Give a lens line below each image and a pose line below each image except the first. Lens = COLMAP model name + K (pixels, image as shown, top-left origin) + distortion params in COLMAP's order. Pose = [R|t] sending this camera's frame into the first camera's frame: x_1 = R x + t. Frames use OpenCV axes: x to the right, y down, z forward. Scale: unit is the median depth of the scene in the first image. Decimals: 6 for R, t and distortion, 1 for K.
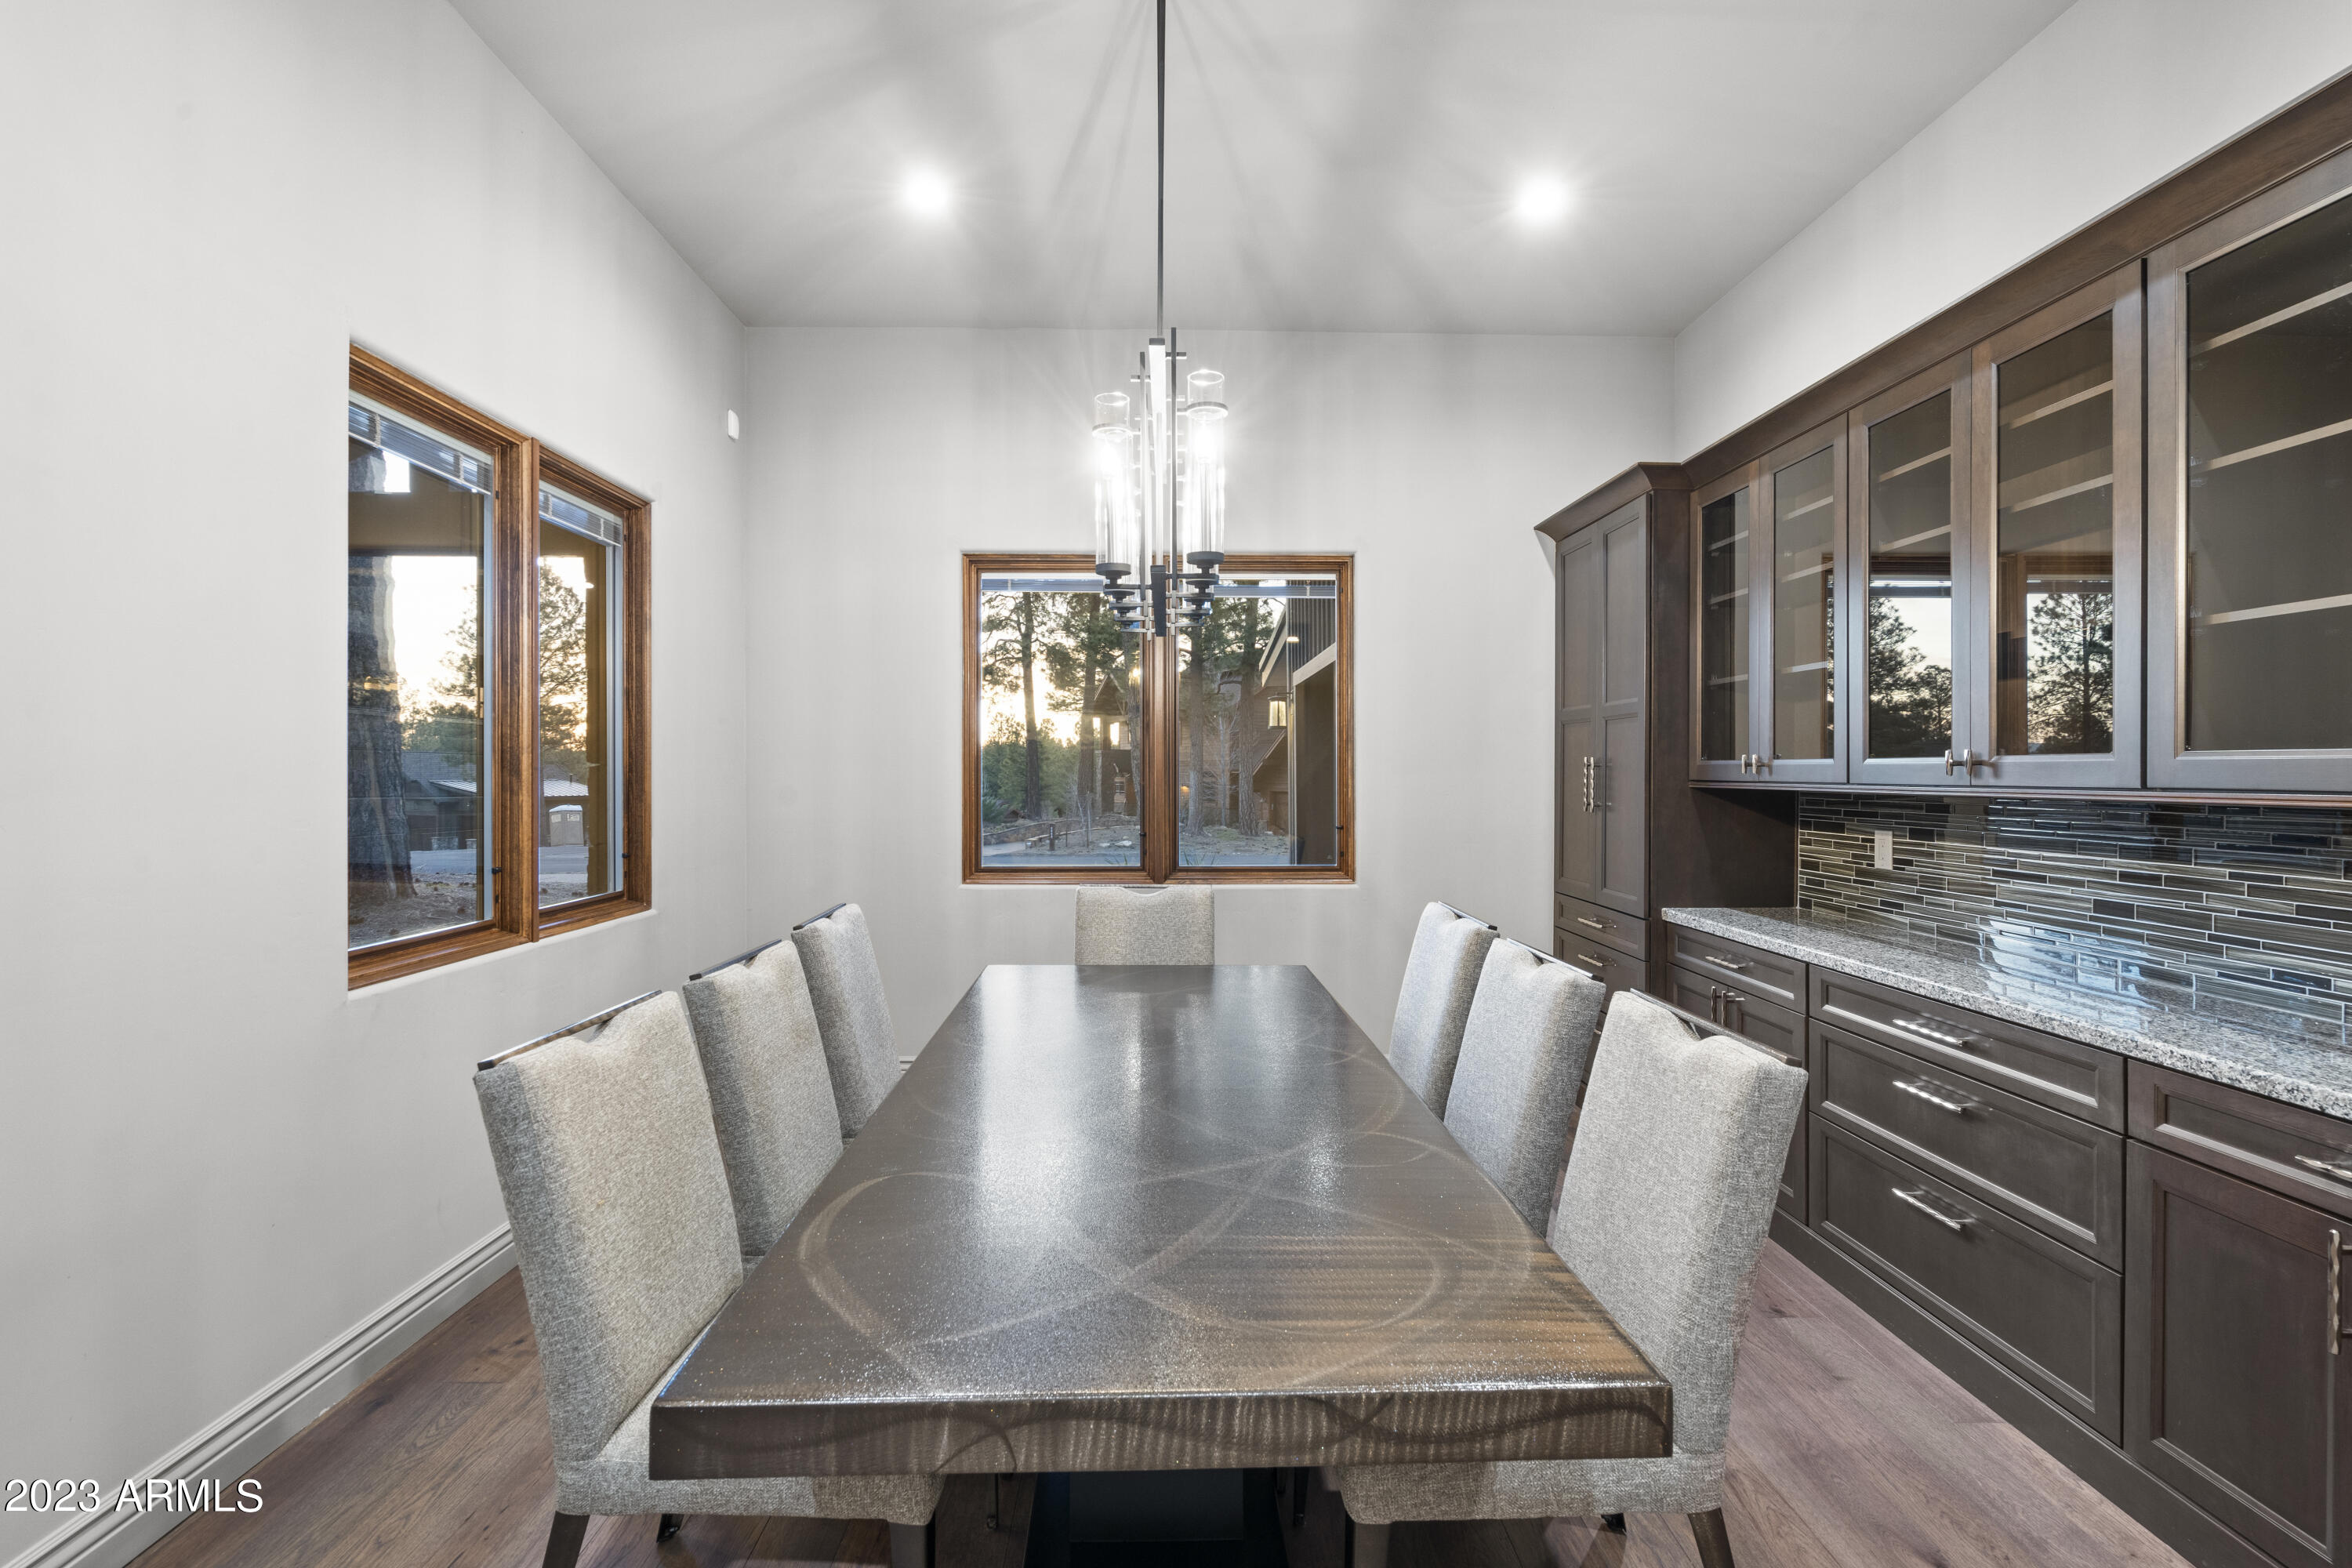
lens RADIAL K [[1070.1, 0, 1176.3], [0, 1070.1, 773.5], [0, 0, 1]] dist [-0.007542, 0.003494]
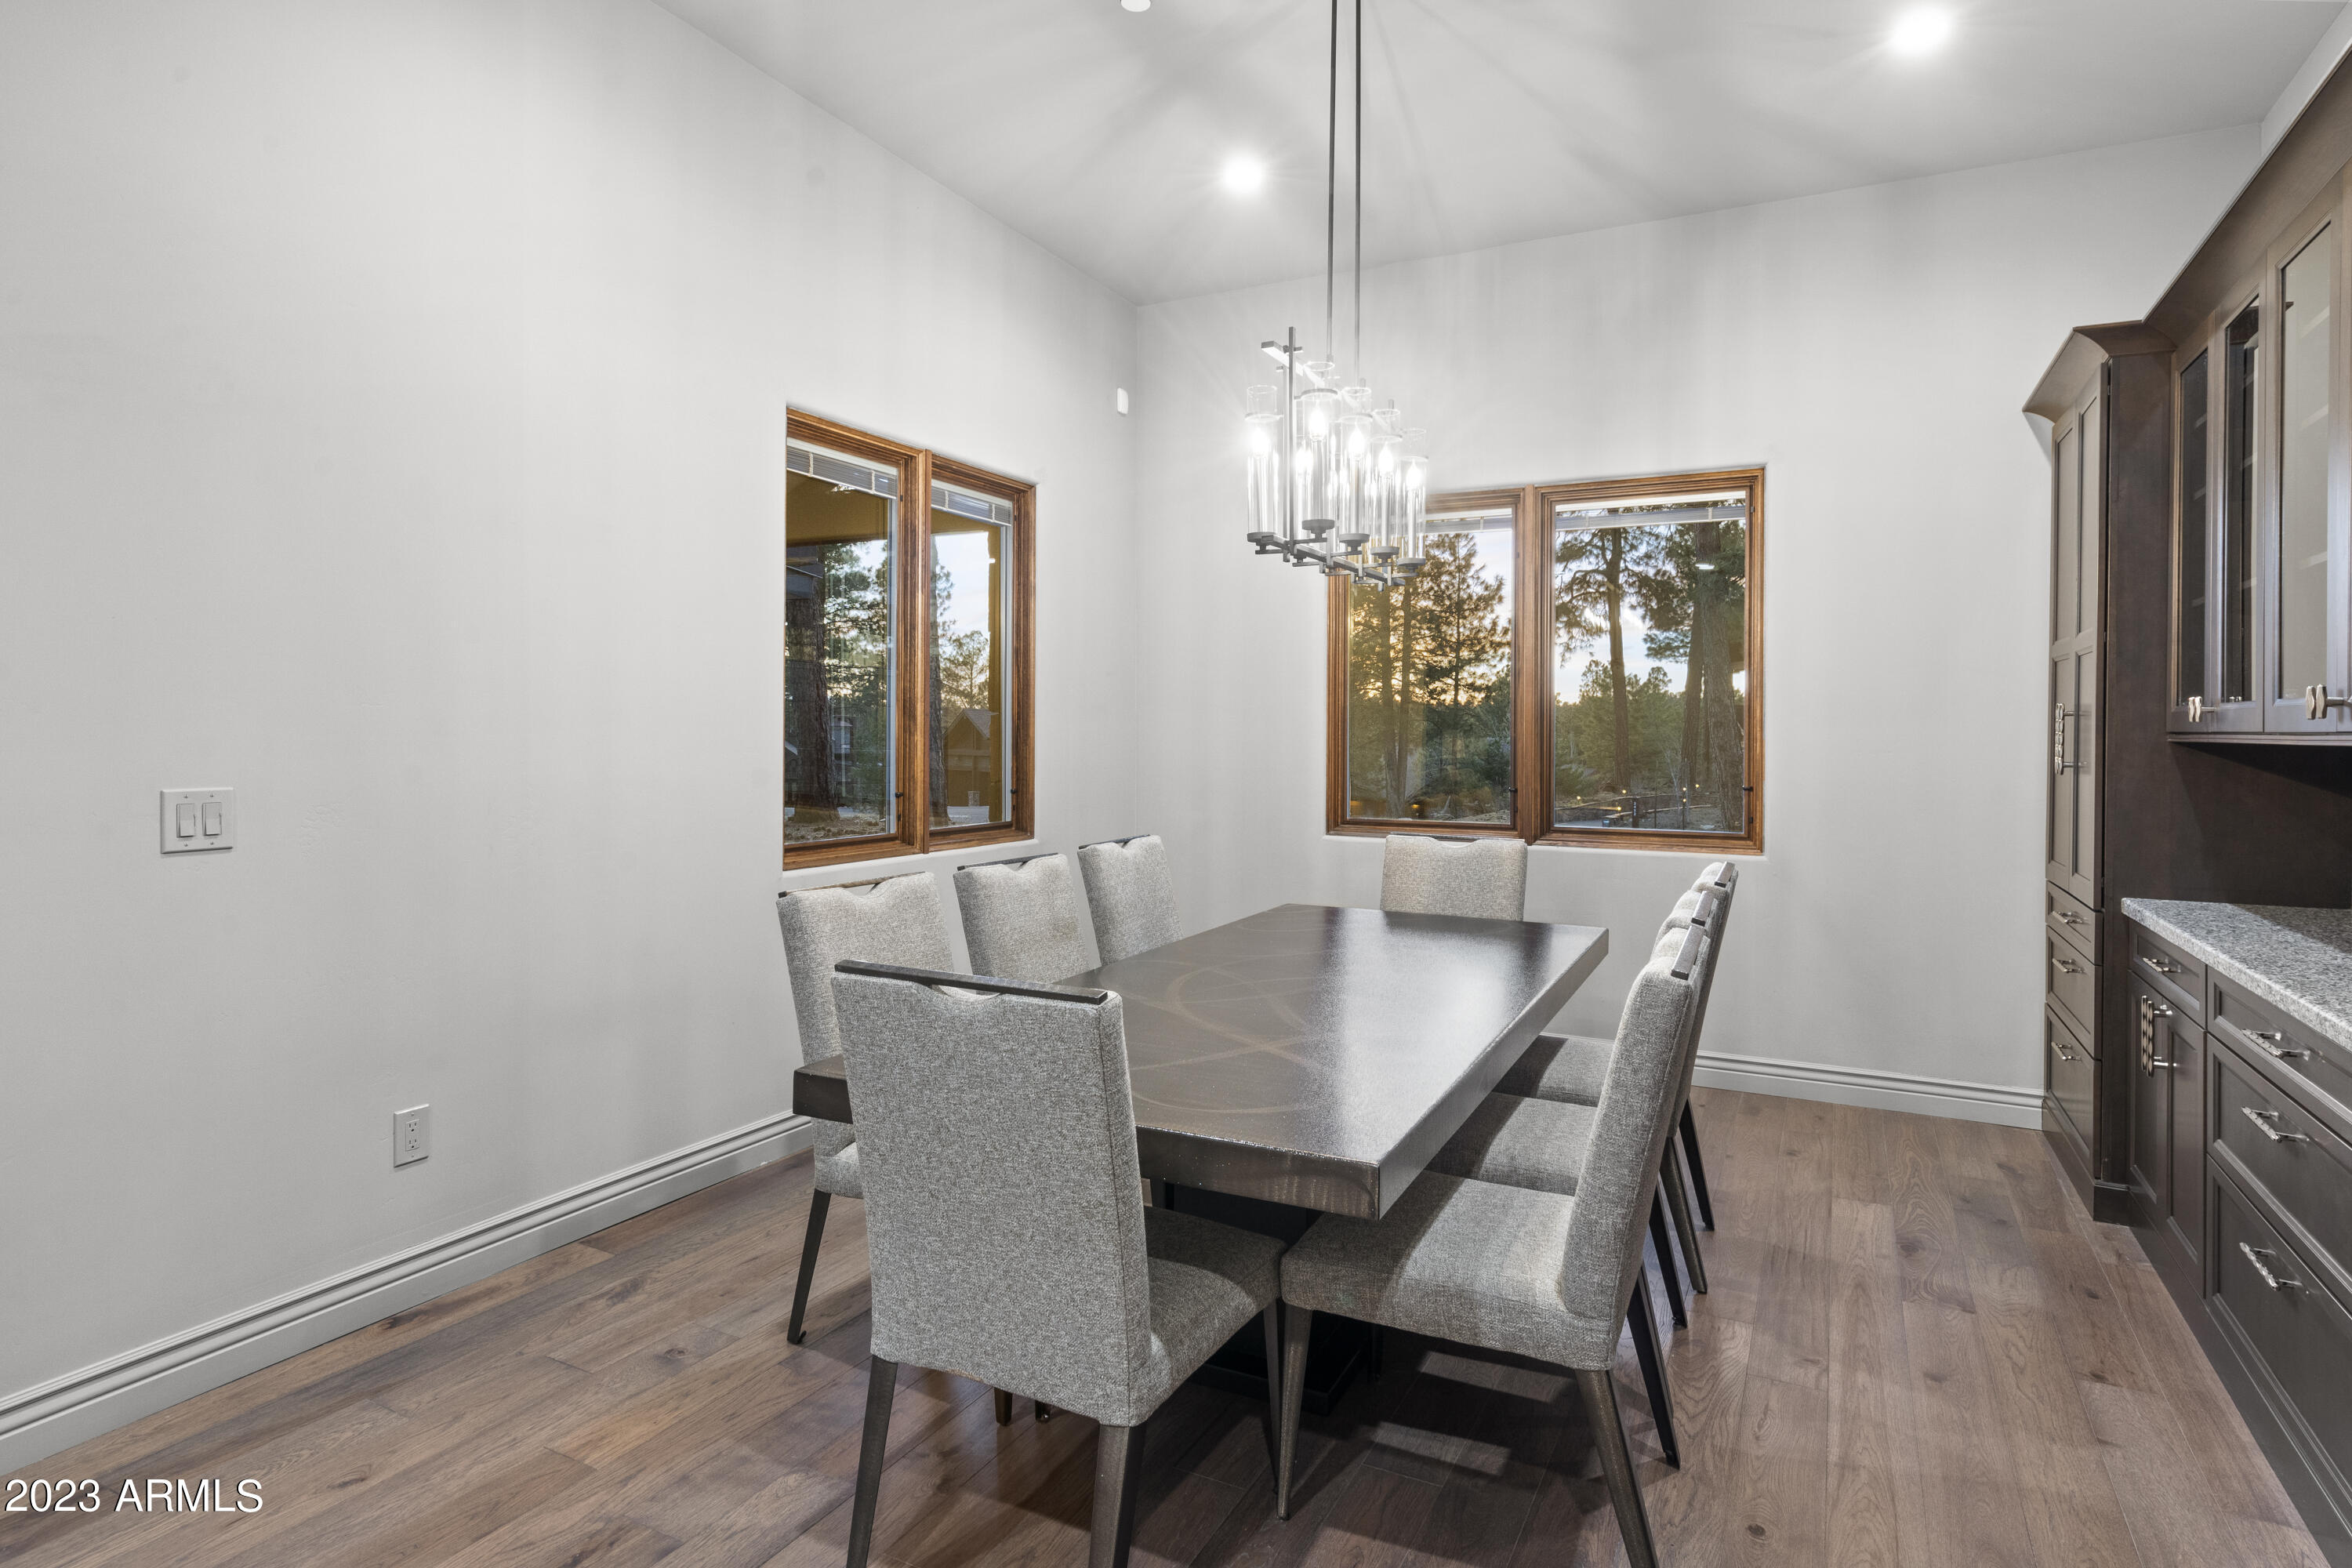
lens RADIAL K [[1291.9, 0, 1154.7], [0, 1291.9, 738.8], [0, 0, 1]] dist [-0.000572, 0.001623]
pose [[0.875984, 0.008456, -0.482266, 0.335741], [-0.007607, 0.999964, 0.003715, 0.014822], [0.482280, 0.000415, 0.876017, -0.179390]]
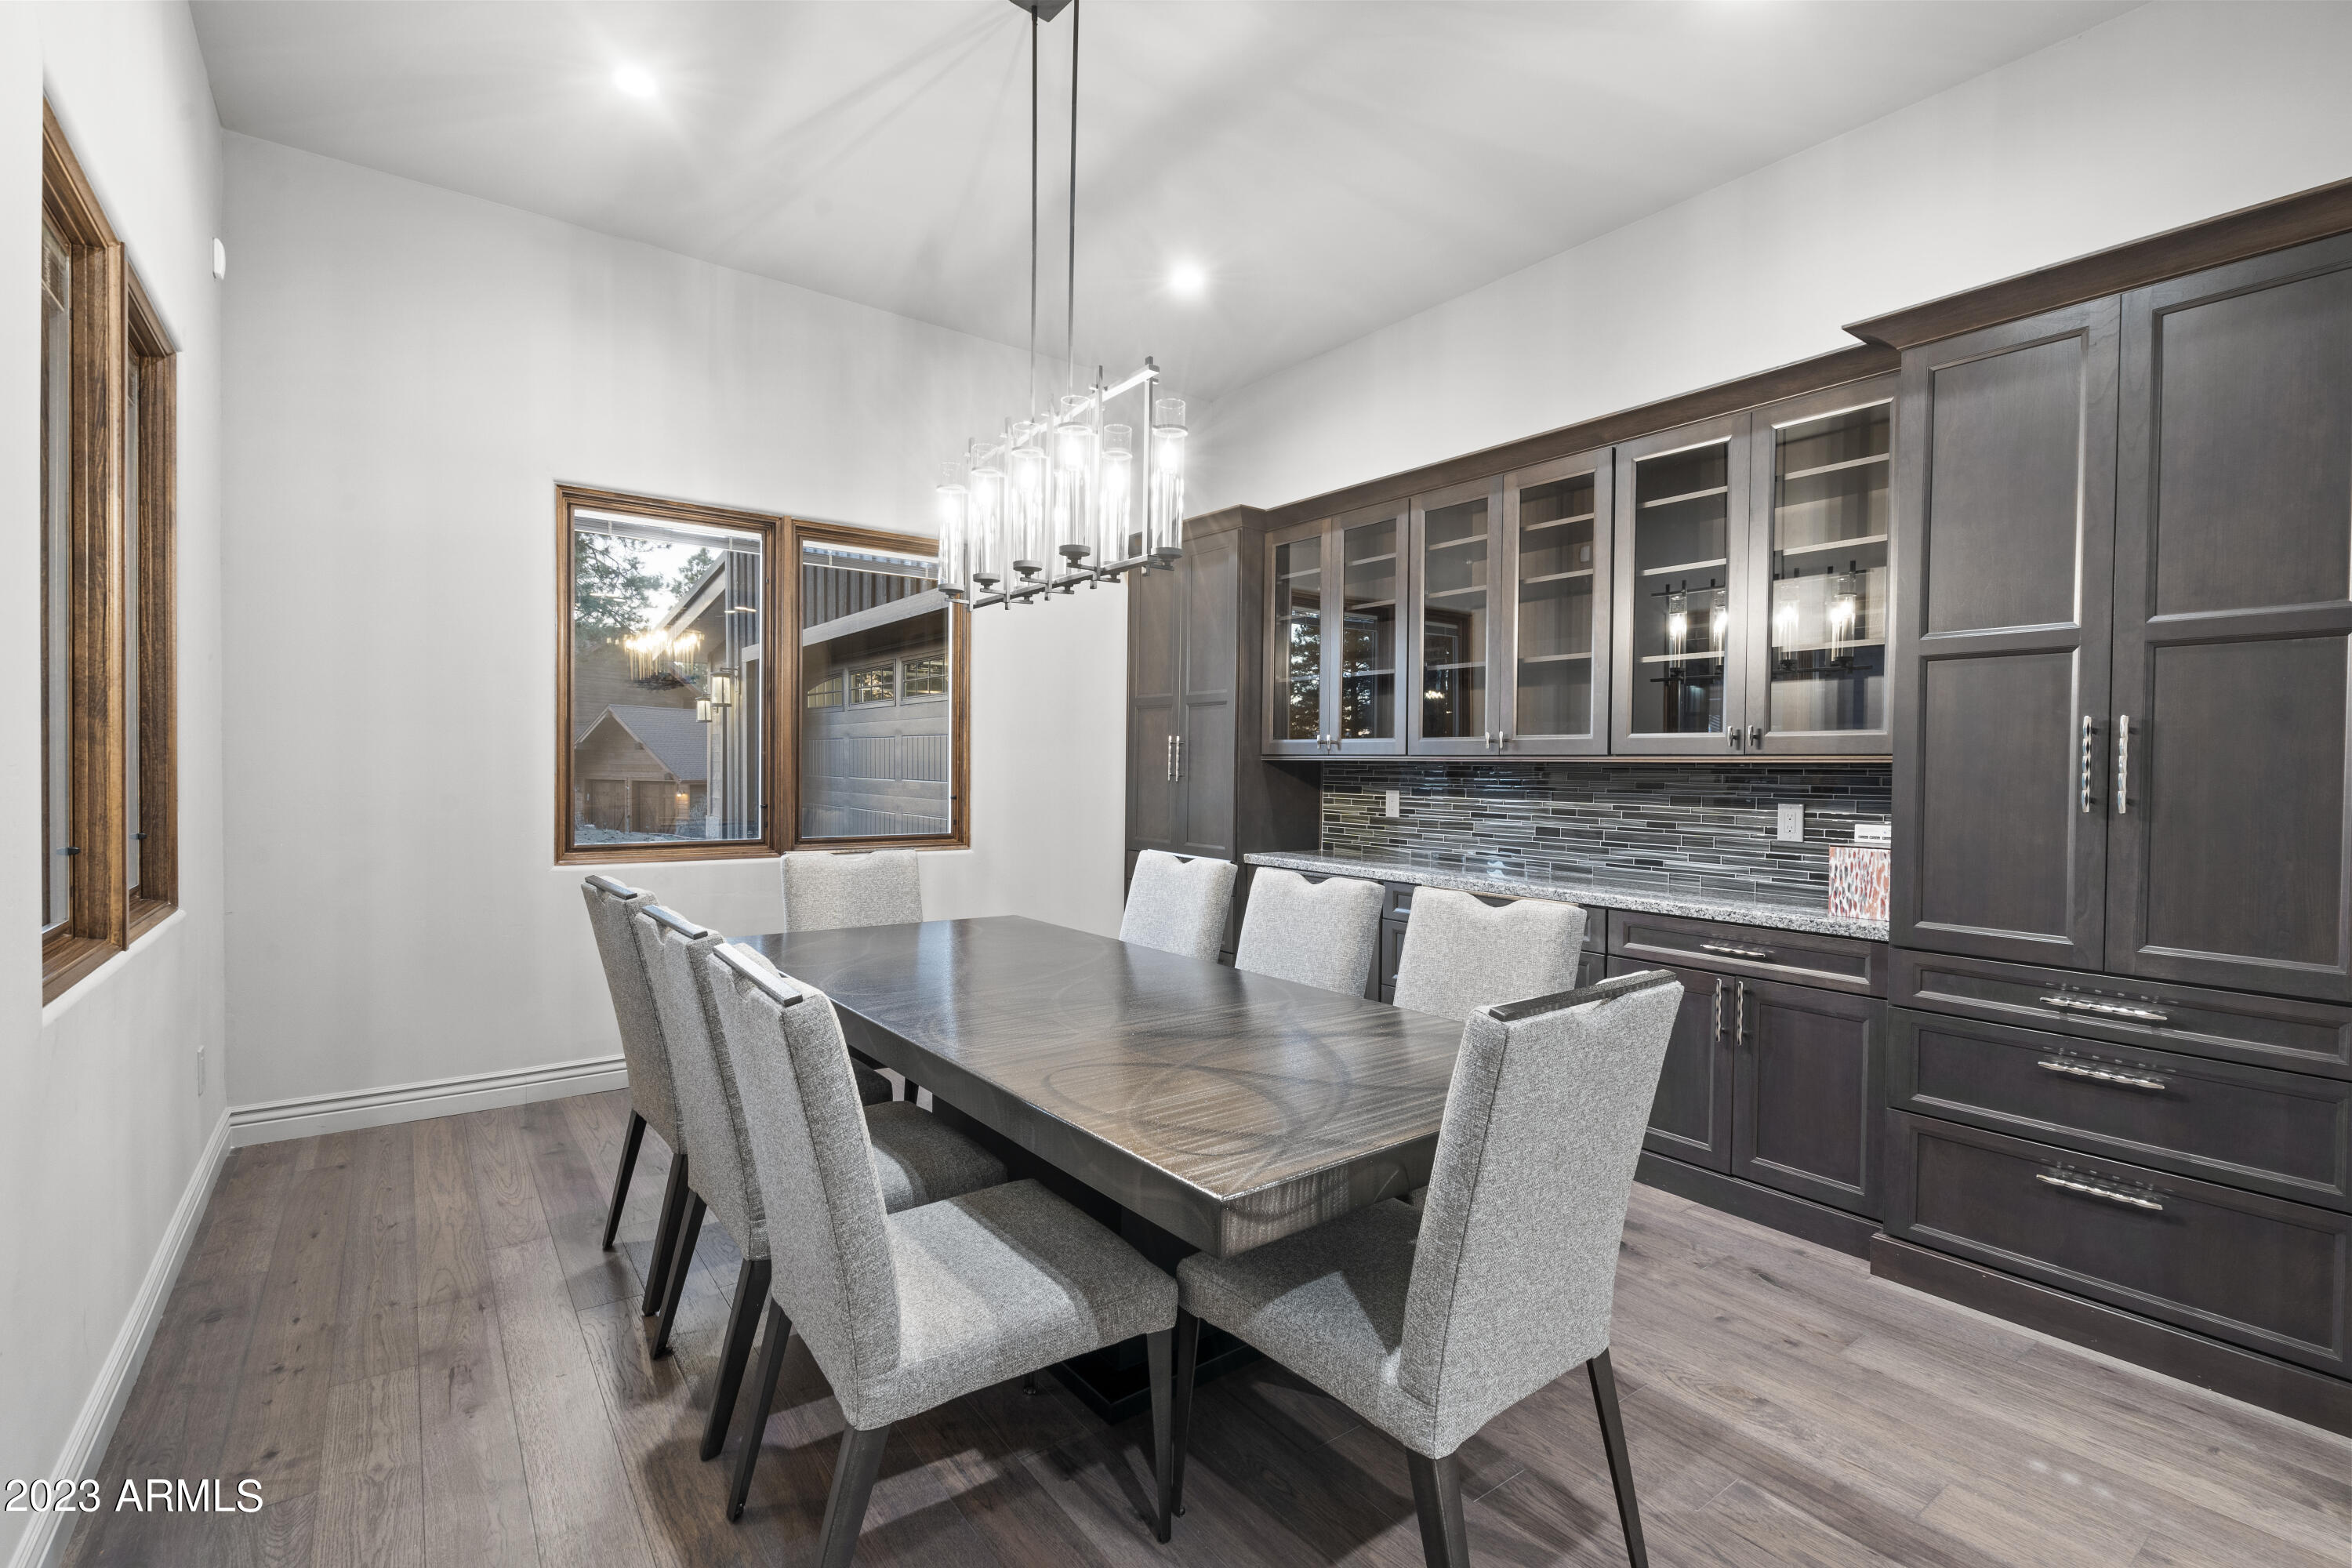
lens RADIAL K [[1070.1, 0, 1183.0], [0, 1070.1, 781.8], [0, 0, 1]] dist [-0.007542, 0.003494]
pose [[0.808660, 0.000474, 0.588276, -0.417630], [-0.010276, 0.999858, 0.013319, 0.026217], [-0.588186, -0.016816, 0.808551, 0.002847]]
